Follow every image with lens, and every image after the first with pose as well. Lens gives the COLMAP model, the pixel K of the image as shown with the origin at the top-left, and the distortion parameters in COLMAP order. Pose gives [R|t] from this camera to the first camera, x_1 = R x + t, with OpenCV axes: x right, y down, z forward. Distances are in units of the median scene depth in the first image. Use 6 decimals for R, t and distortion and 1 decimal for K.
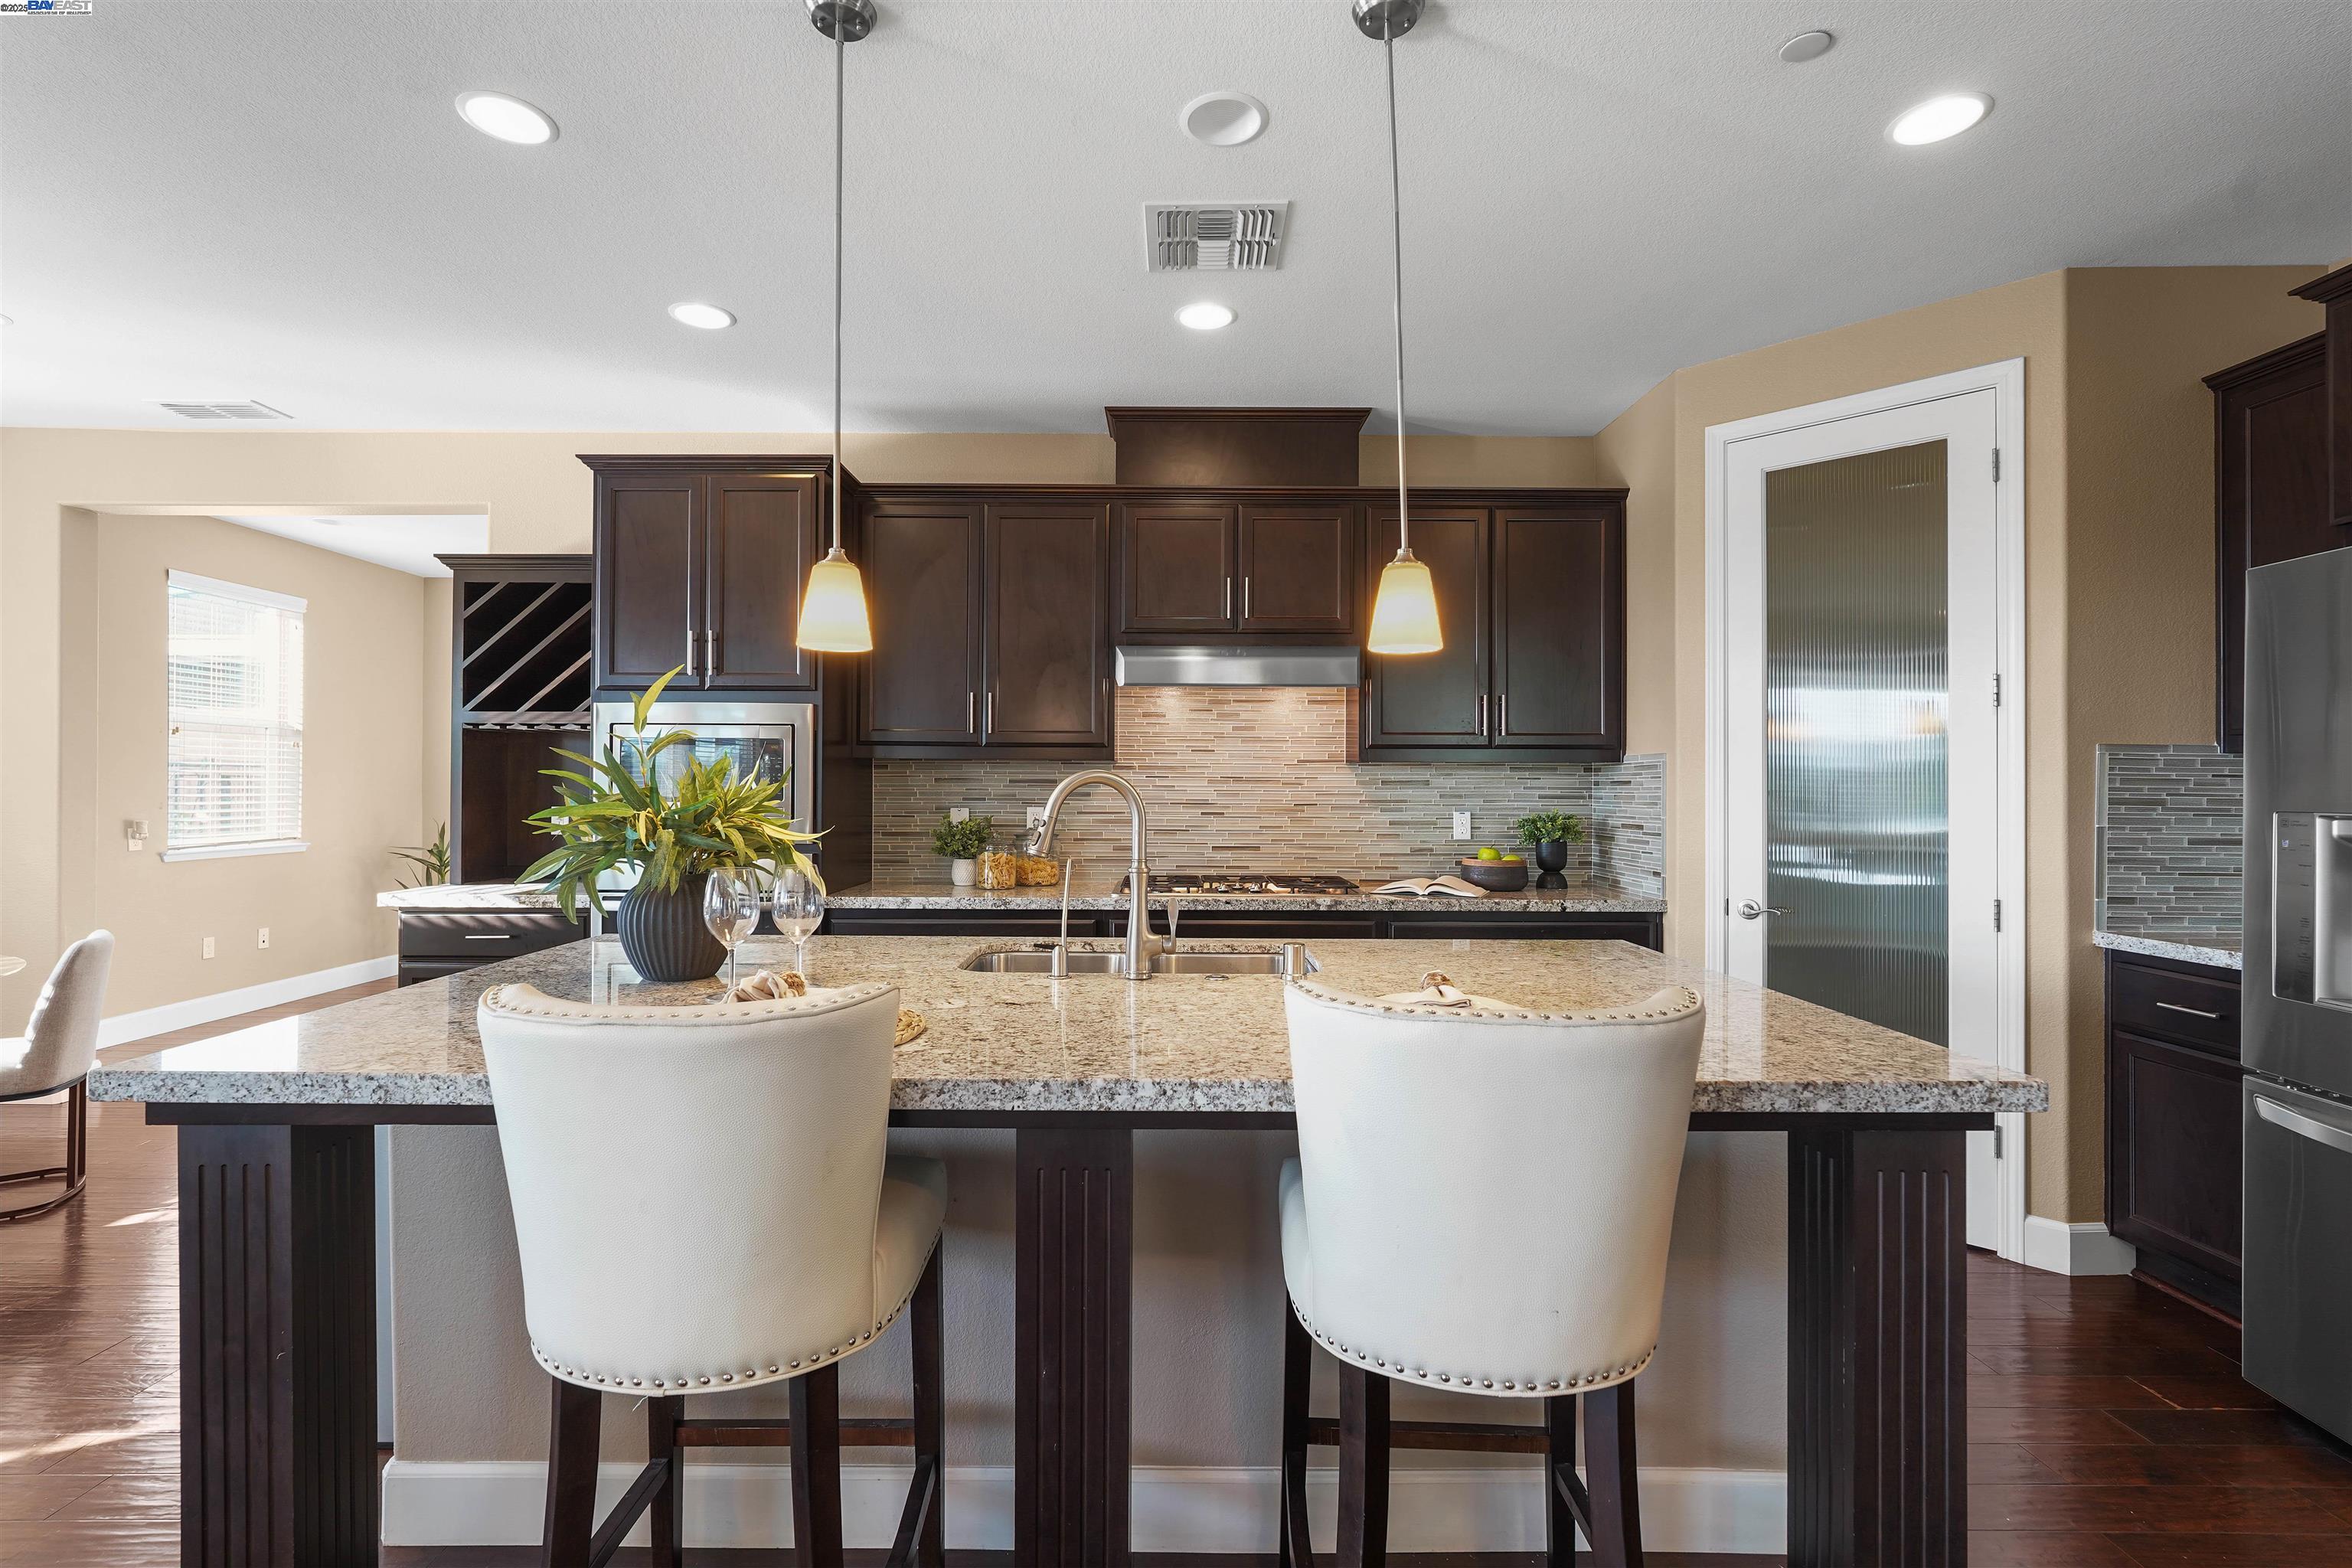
lens RADIAL K [[1087.7, 0, 1174.3], [0, 1087.7, 808.1], [0, 0, 1]] dist [-0.000890, -0.000009]
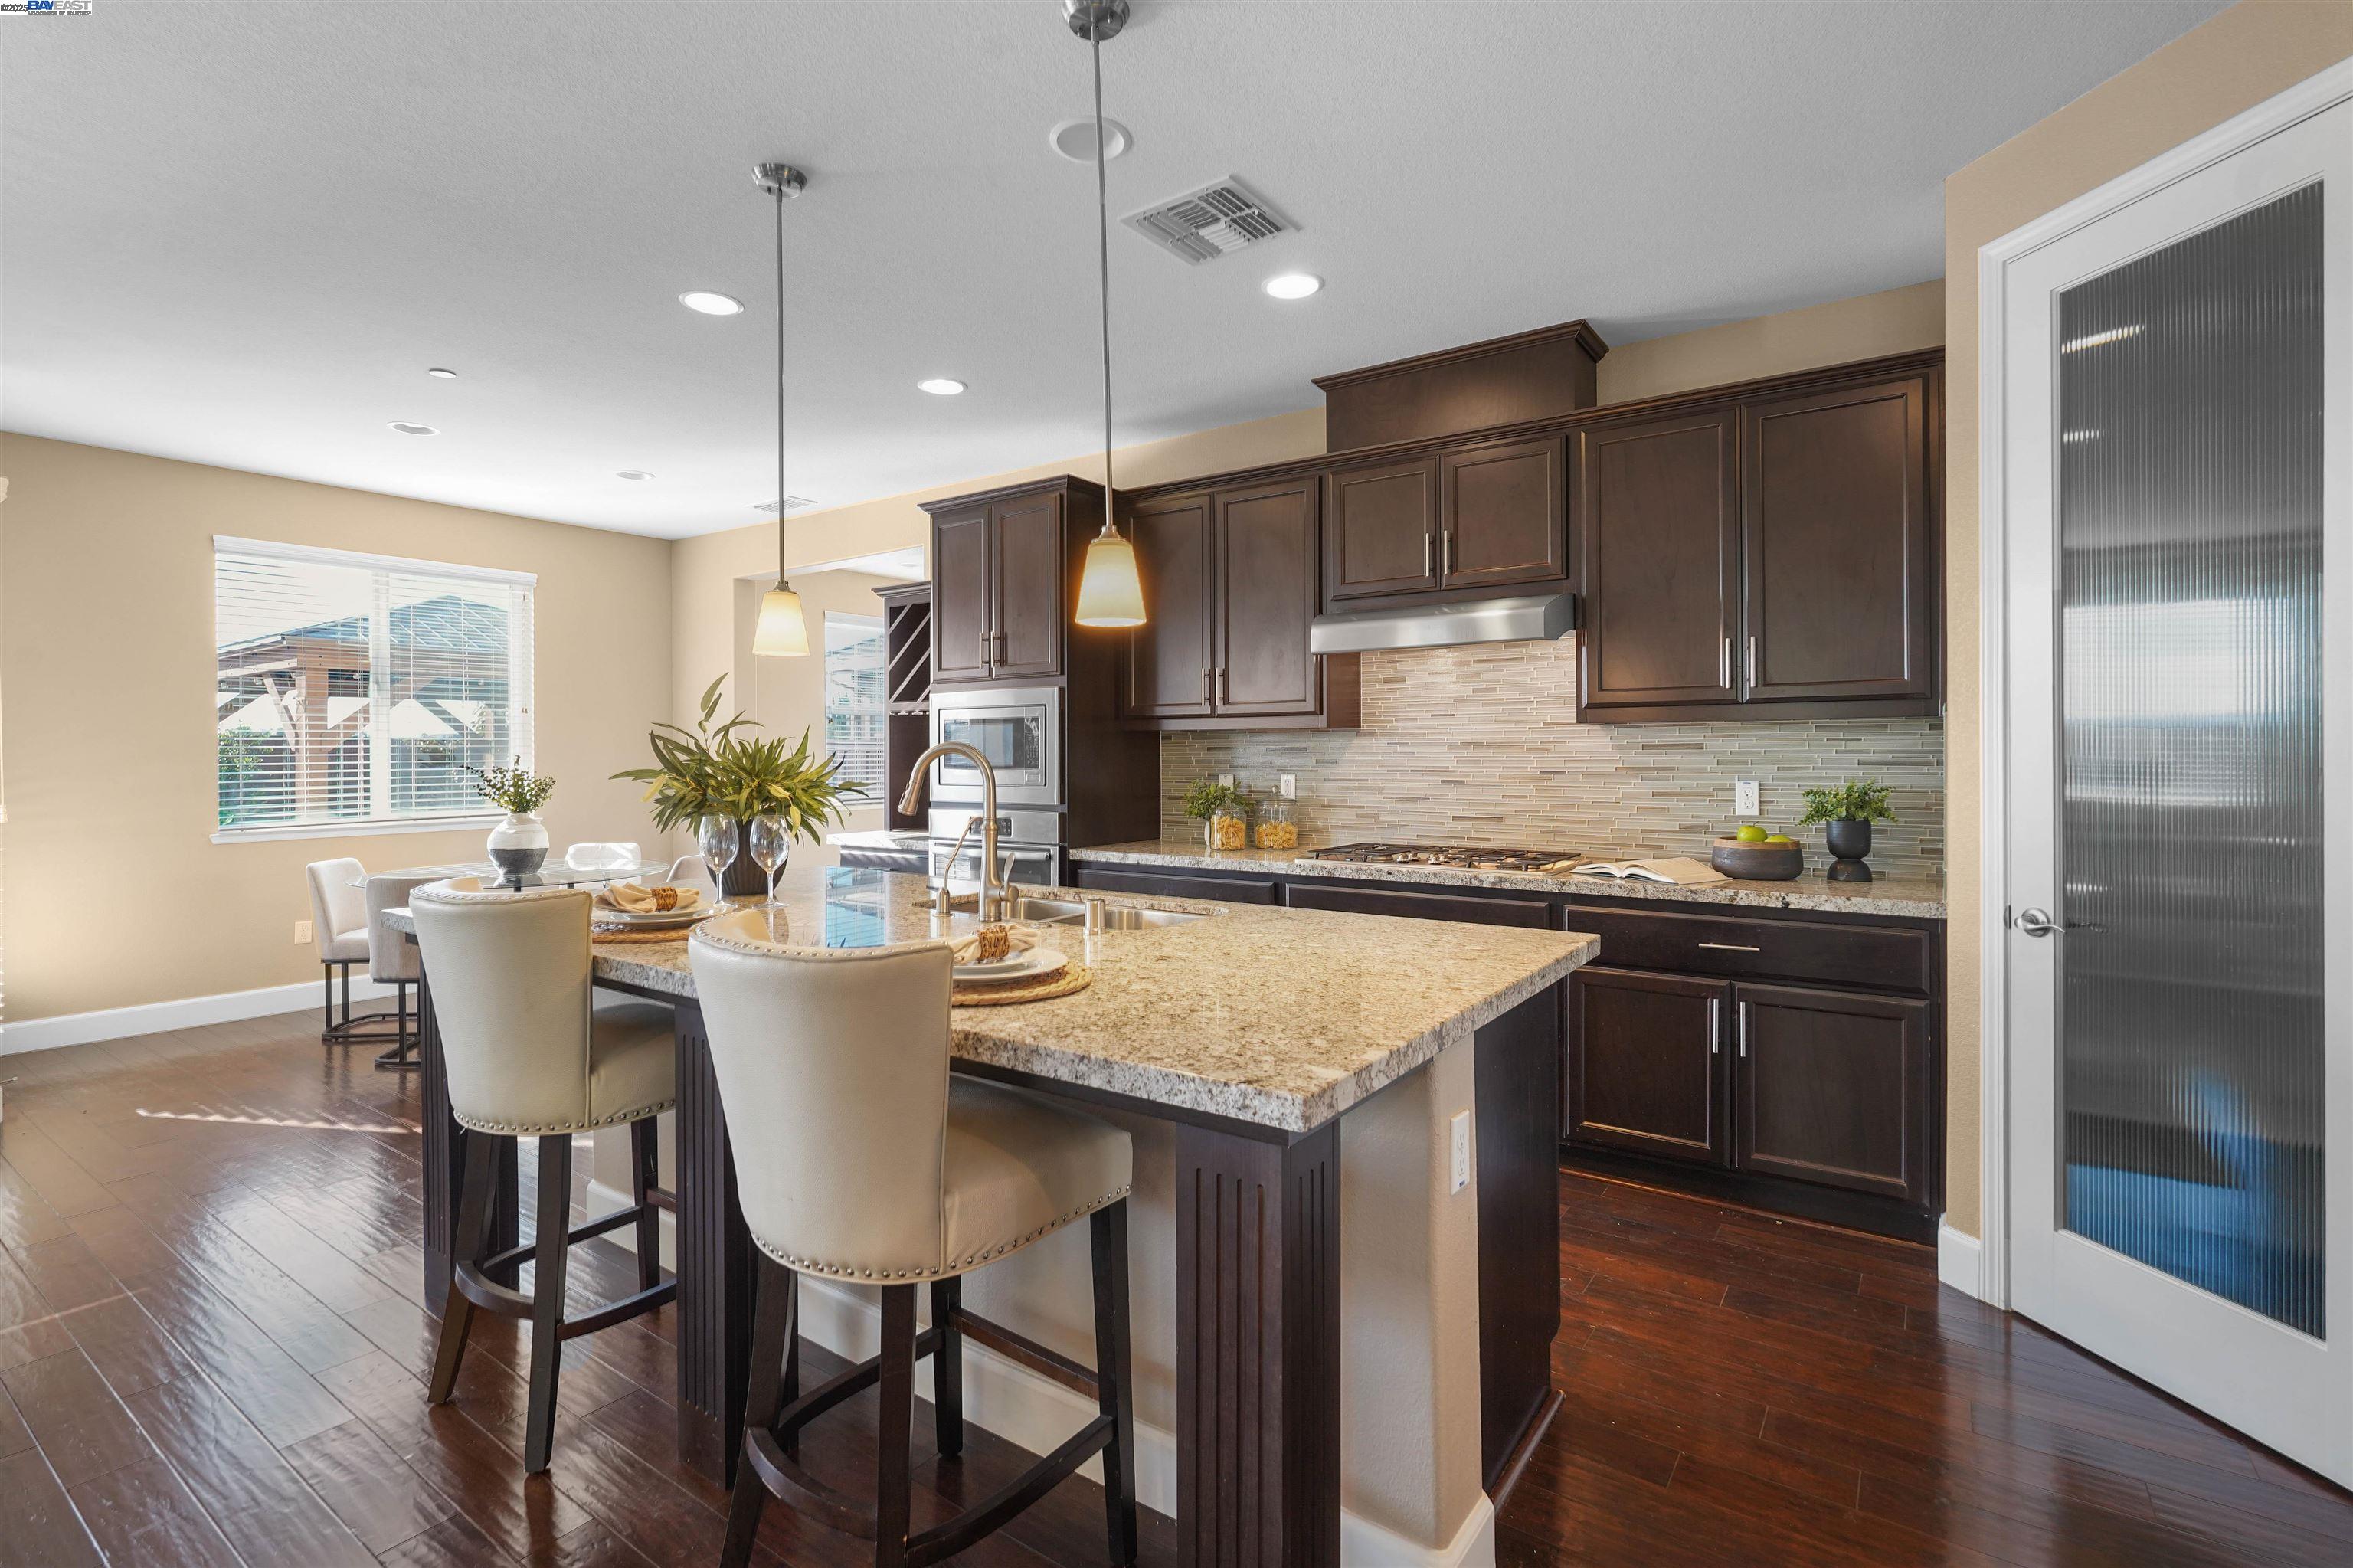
lens RADIAL K [[1104.9, 0, 1176.5], [0, 1104.9, 784.0], [0, 0, 1]] dist [0.001917, 0.000008]
pose [[0.810082, 0.008208, -0.586258, 0.430120], [-0.003785, 0.999954, 0.008770, -0.000402], [0.586304, -0.004886, 0.810077, 0.084397]]
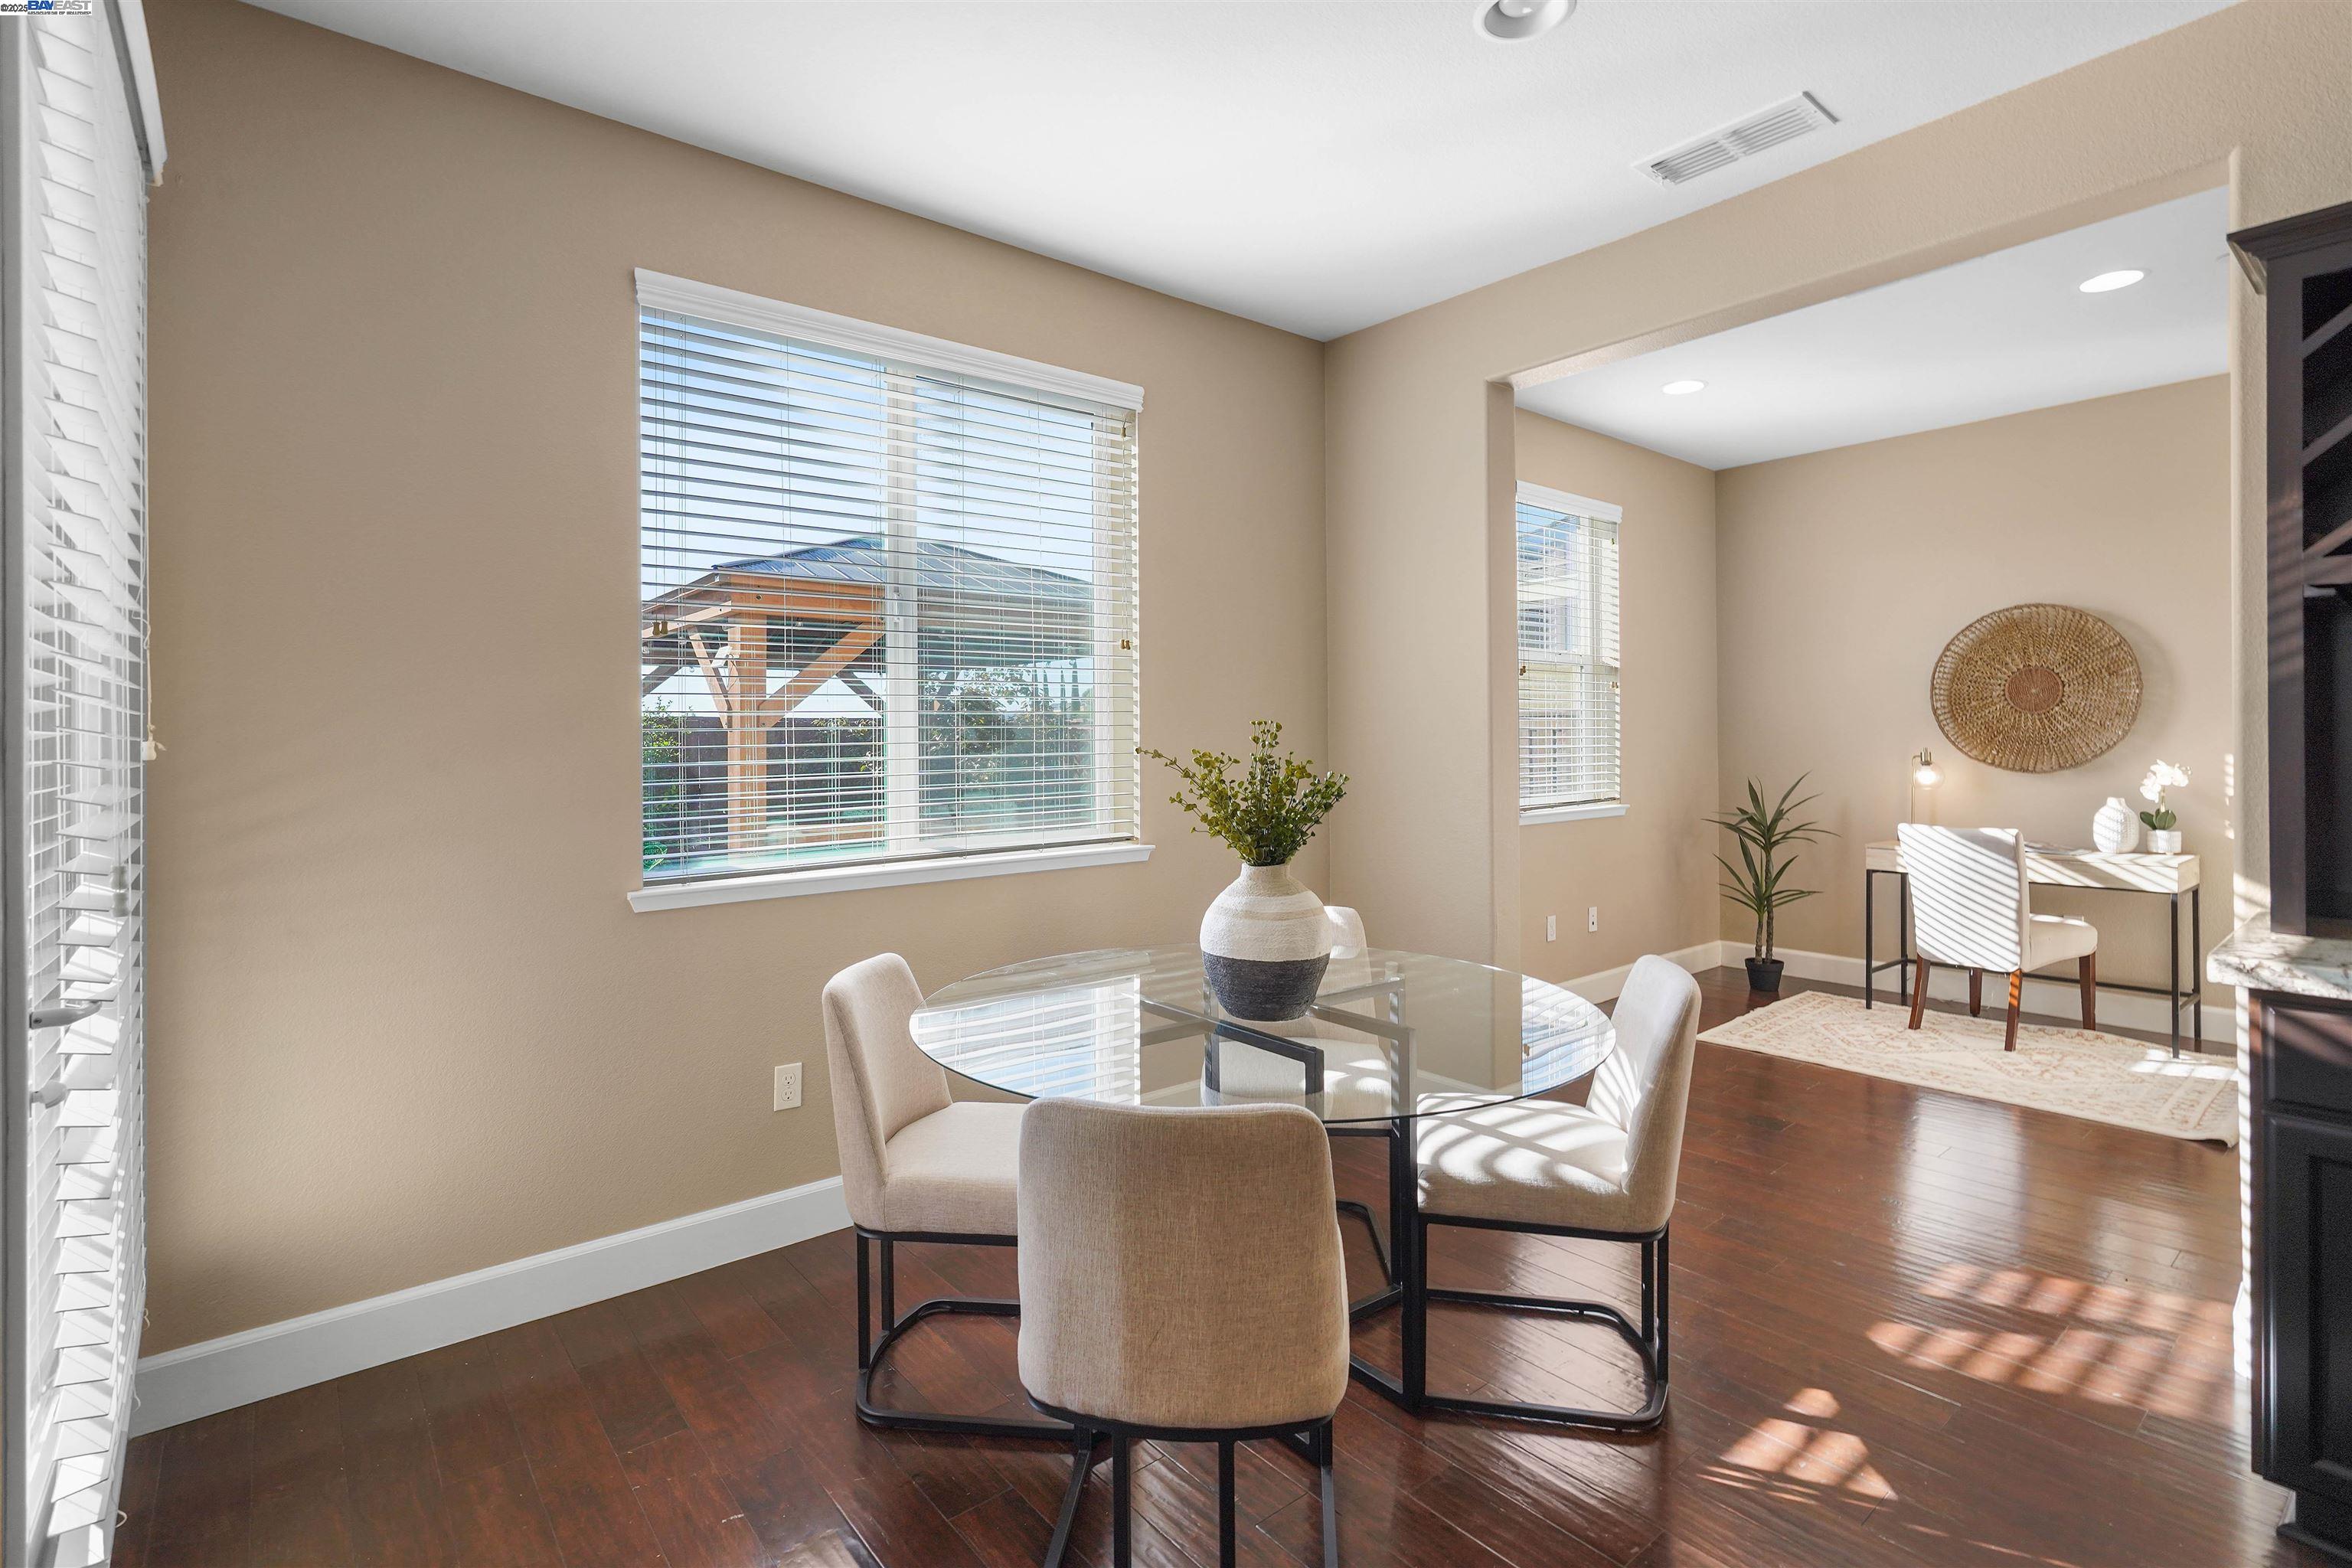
lens RADIAL K [[1070.1, 0, 1178.3], [0, 1070.1, 759.3], [0, 0, 1]] dist [0.000114, -0.000030]
pose [[0.647768, 0.001775, -0.761836, -0.563232], [-0.001231, 0.999998, 0.001283, -0.003337], [0.761837, 0.000107, 0.647769, 0.311189]]
